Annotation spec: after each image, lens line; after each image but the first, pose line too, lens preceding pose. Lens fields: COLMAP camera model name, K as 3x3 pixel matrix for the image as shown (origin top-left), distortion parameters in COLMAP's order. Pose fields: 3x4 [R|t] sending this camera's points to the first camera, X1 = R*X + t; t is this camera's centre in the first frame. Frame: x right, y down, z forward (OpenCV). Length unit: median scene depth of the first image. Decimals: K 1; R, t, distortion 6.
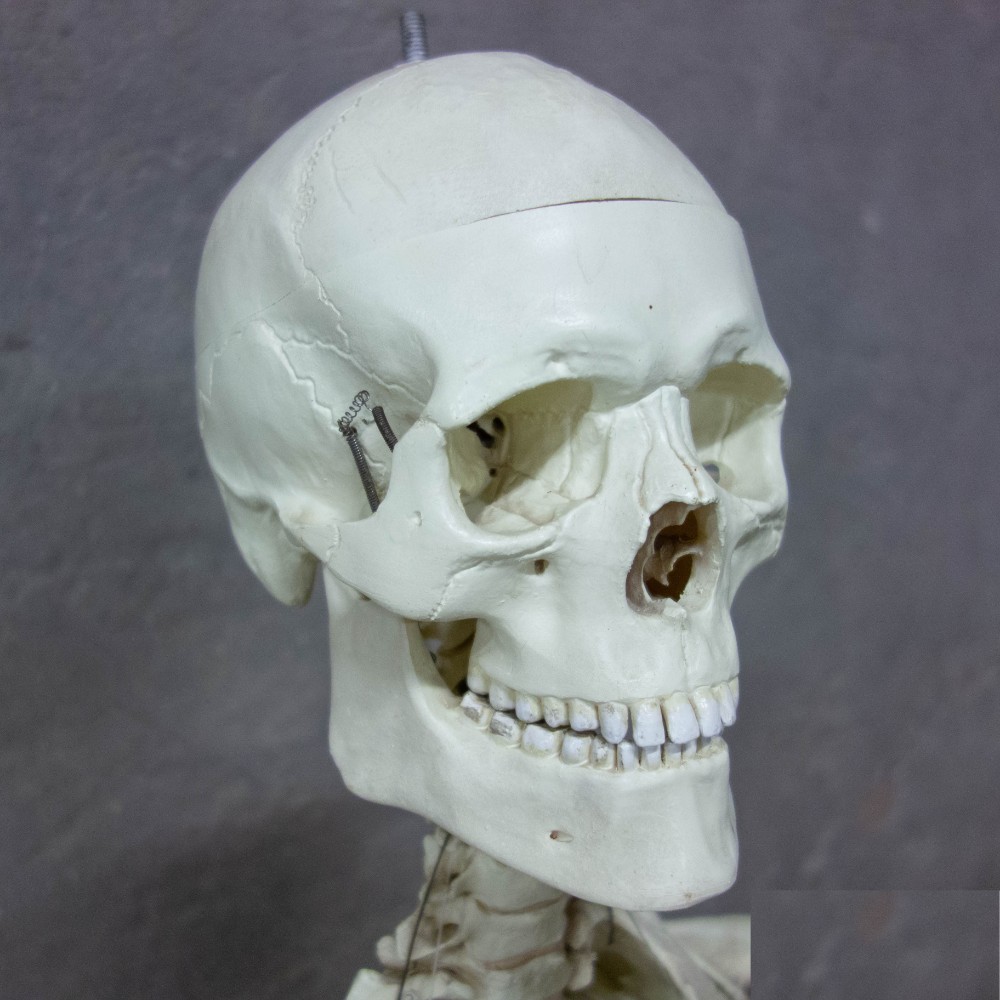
lens RADIAL K [[1180.4, 0, 508.5], [0, 1180.4, 497.8], [0, 0, 1]] dist [-0.021983, 0.000000]
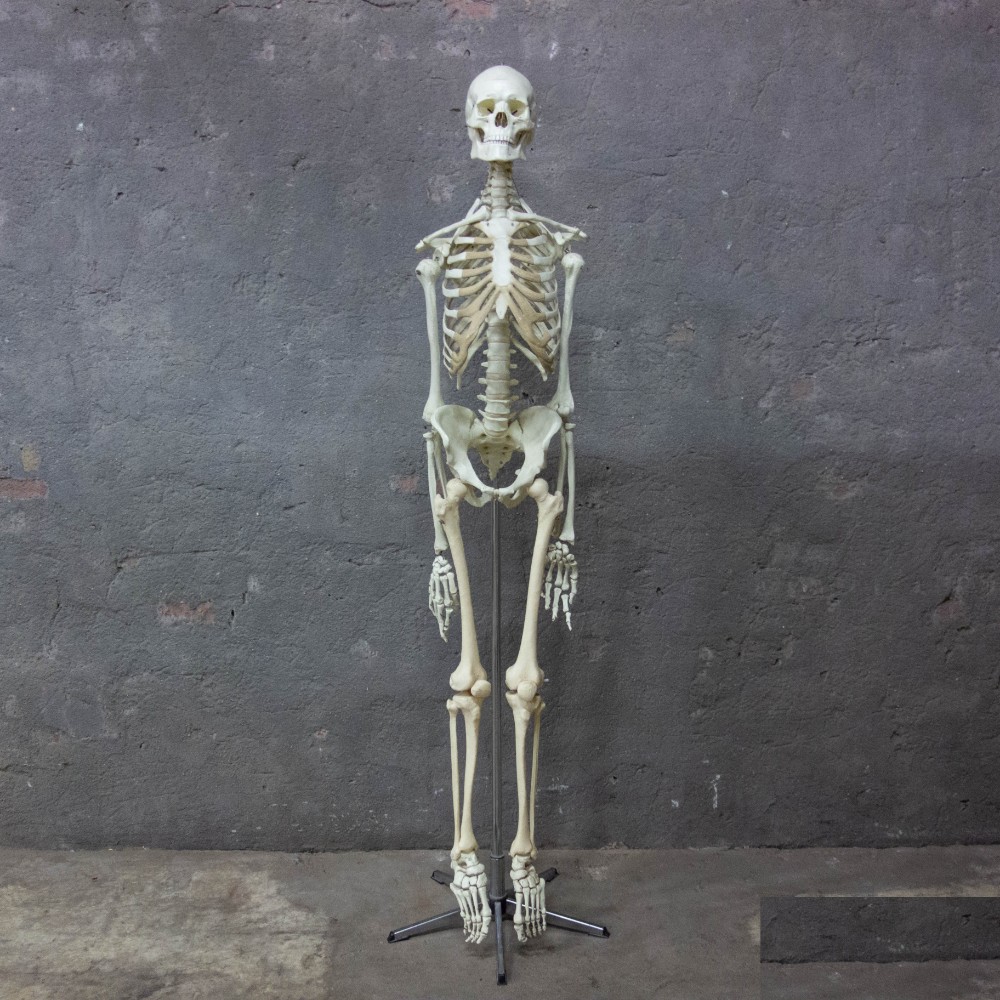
lens RADIAL K [[1180.4, 0, 495.1], [0, 1180.4, 505.0], [0, 0, 1]] dist [-0.021983, 0.000000]
pose [[0.856132, 0.107158, -0.505525, 4.537464], [-0.144414, 0.988900, -0.034951, 2.994225], [0.496169, 0.102927, 0.862104, -5.857023]]
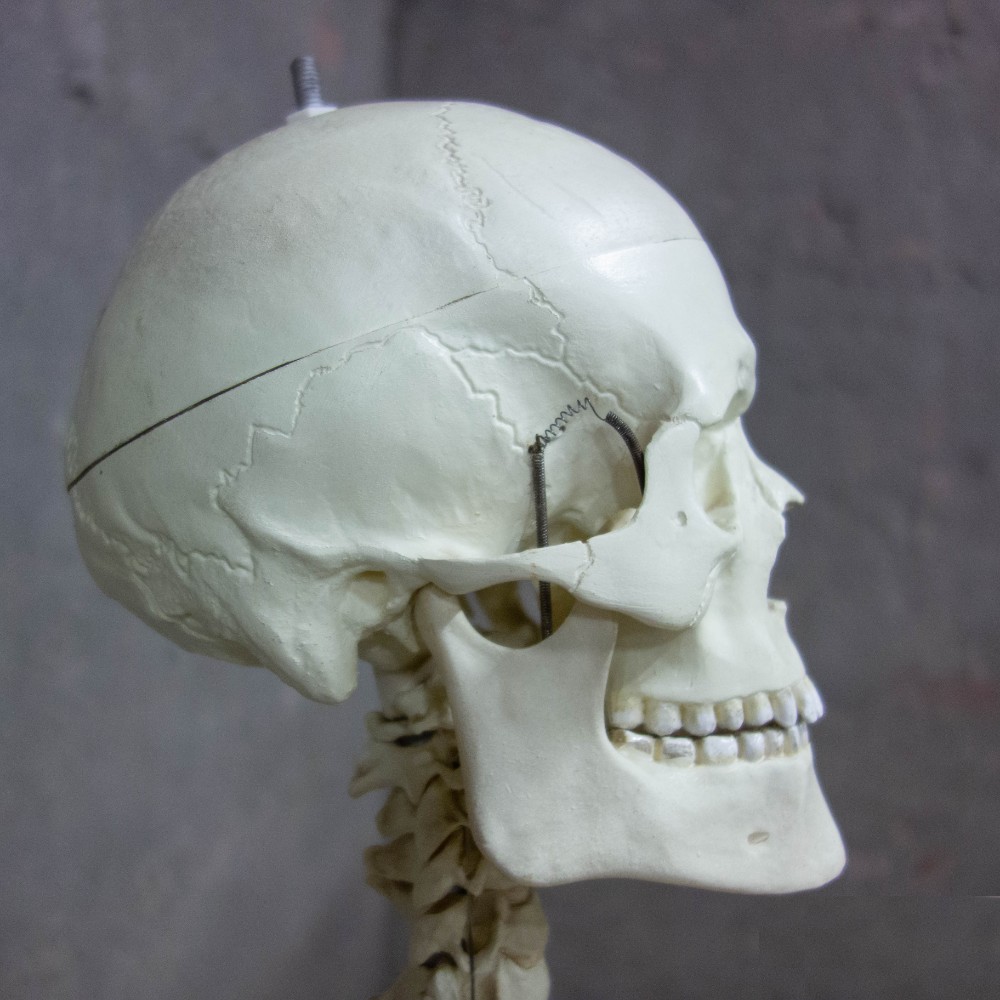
lens RADIAL K [[1180.4, 0, 500.7], [0, 1180.4, 496.7], [0, 0, 1]] dist [-0.021983, 0.000000]
pose [[0.627813, 0.000177, 0.778364, -0.861278], [0.173810, 0.974717, -0.140414, 0.102575], [-0.758710, 0.223441, 0.611909, 0.470603]]
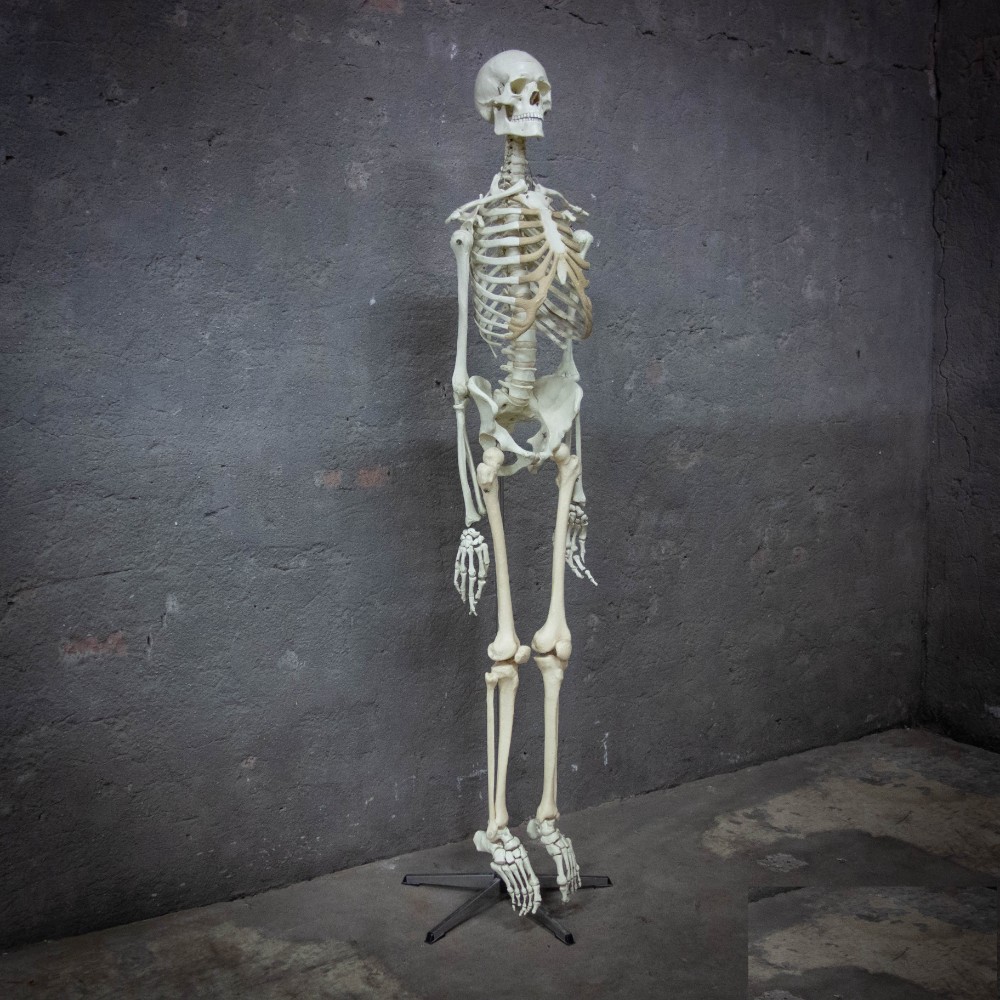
lens RADIAL K [[1180.4, 0, 499.1], [0, 1180.4, 503.6], [0, 0, 1]] dist [-0.021983, 0.000000]
pose [[0.999969, -0.000088, -0.007918, -0.061787], [-0.001014, 0.990280, -0.139084, 4.192601], [0.007854, 0.139087, 0.990249, -7.186185]]
